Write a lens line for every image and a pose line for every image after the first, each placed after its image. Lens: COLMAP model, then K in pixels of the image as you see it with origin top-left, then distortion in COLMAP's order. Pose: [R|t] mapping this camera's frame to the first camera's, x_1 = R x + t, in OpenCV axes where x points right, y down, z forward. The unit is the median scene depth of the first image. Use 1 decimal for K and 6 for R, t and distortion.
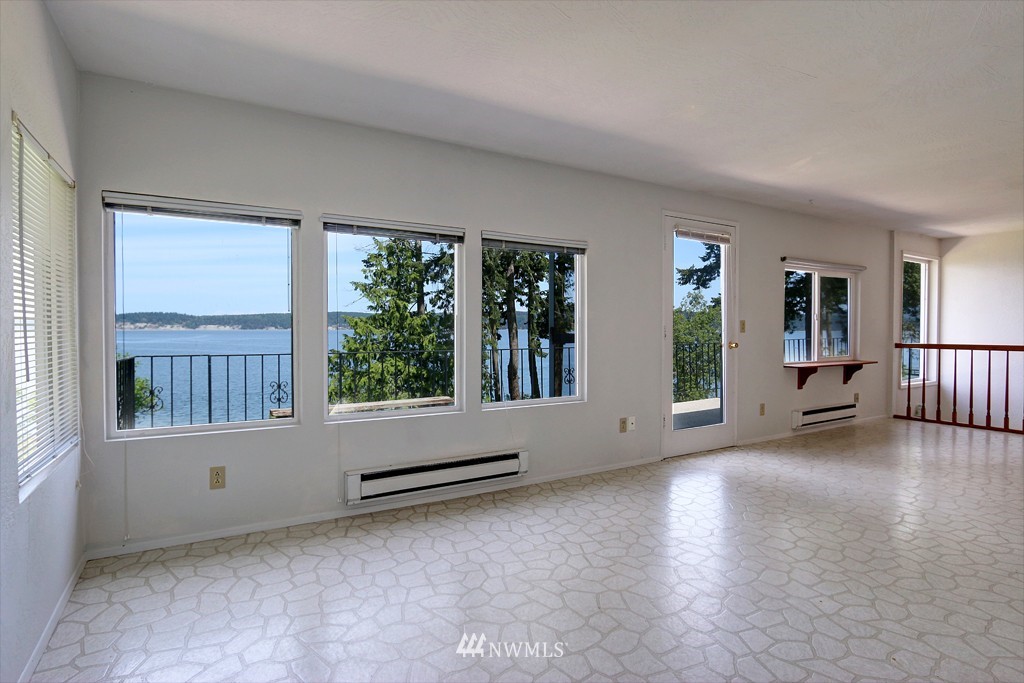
lens RADIAL K [[519.7, 0, 511.6], [0, 519.7, 337.5], [0, 0, 1]] dist [-0.026373, 0.000274]
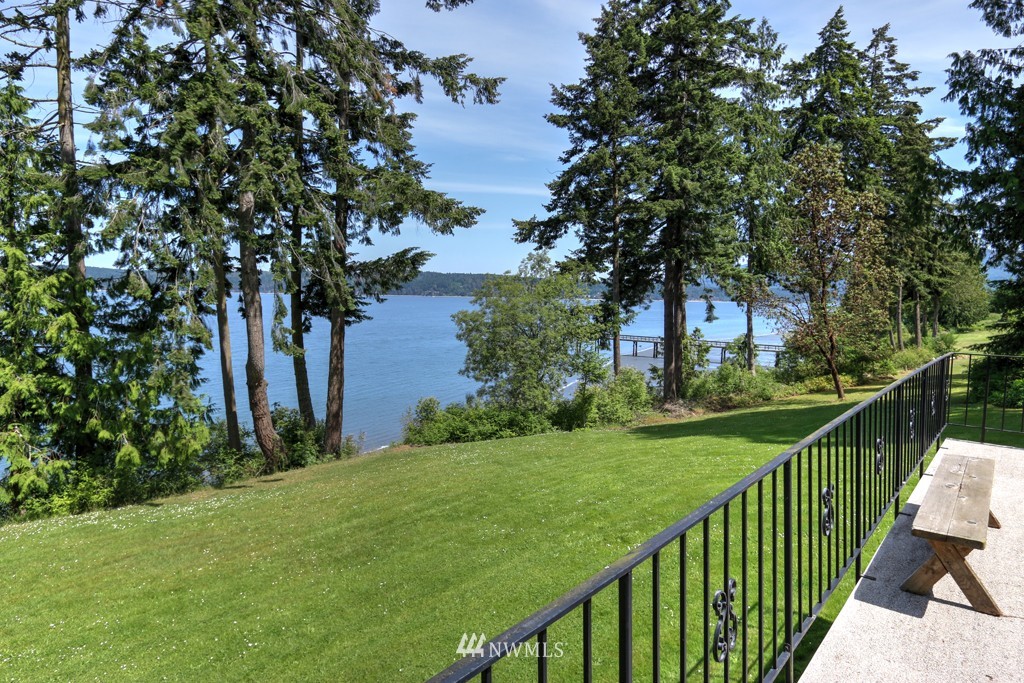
lens RADIAL K [[604.1, 0, 513.0], [0, 604.1, 339.3], [0, 0, 1]] dist [-0.003026, -0.001369]
pose [[0.948858, -0.007877, 0.315606, 0.070113], [-0.010304, 0.998383, 0.055896, -0.017916], [-0.315536, -0.056290, 0.947243, 0.267138]]
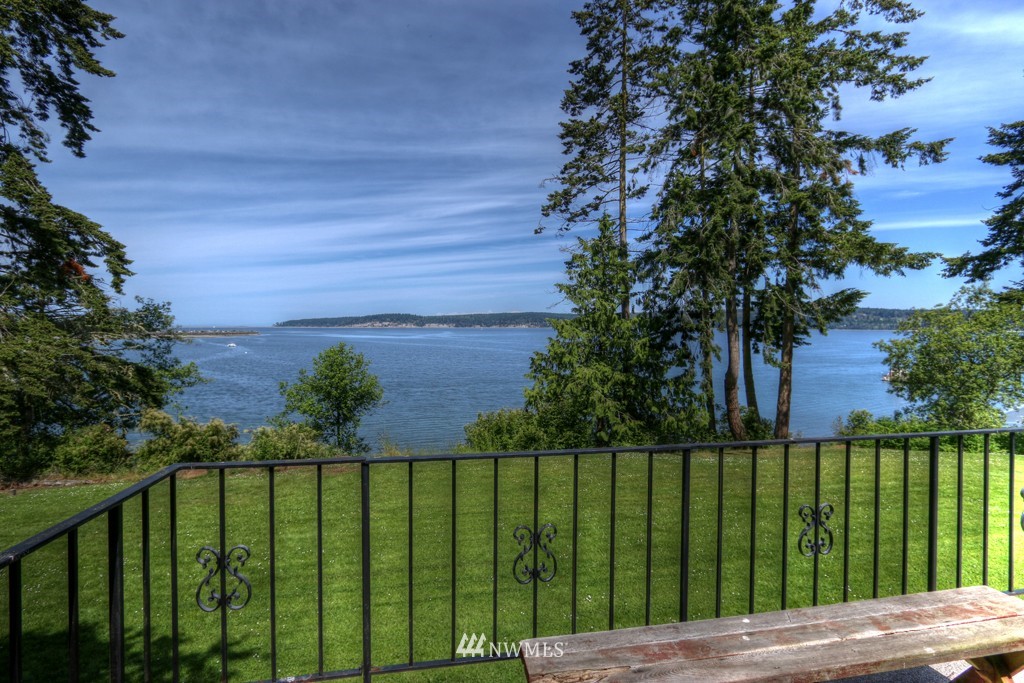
lens RADIAL K [[465.7, 0, 515.9], [0, 465.7, 341.2], [0, 0, 1]] dist [-0.006057, -0.000104]
pose [[0.938196, 0.014561, -0.345798, -0.071193], [-0.009711, 0.999829, 0.015754, -0.010941], [0.345969, -0.011422, 0.938177, 0.138888]]
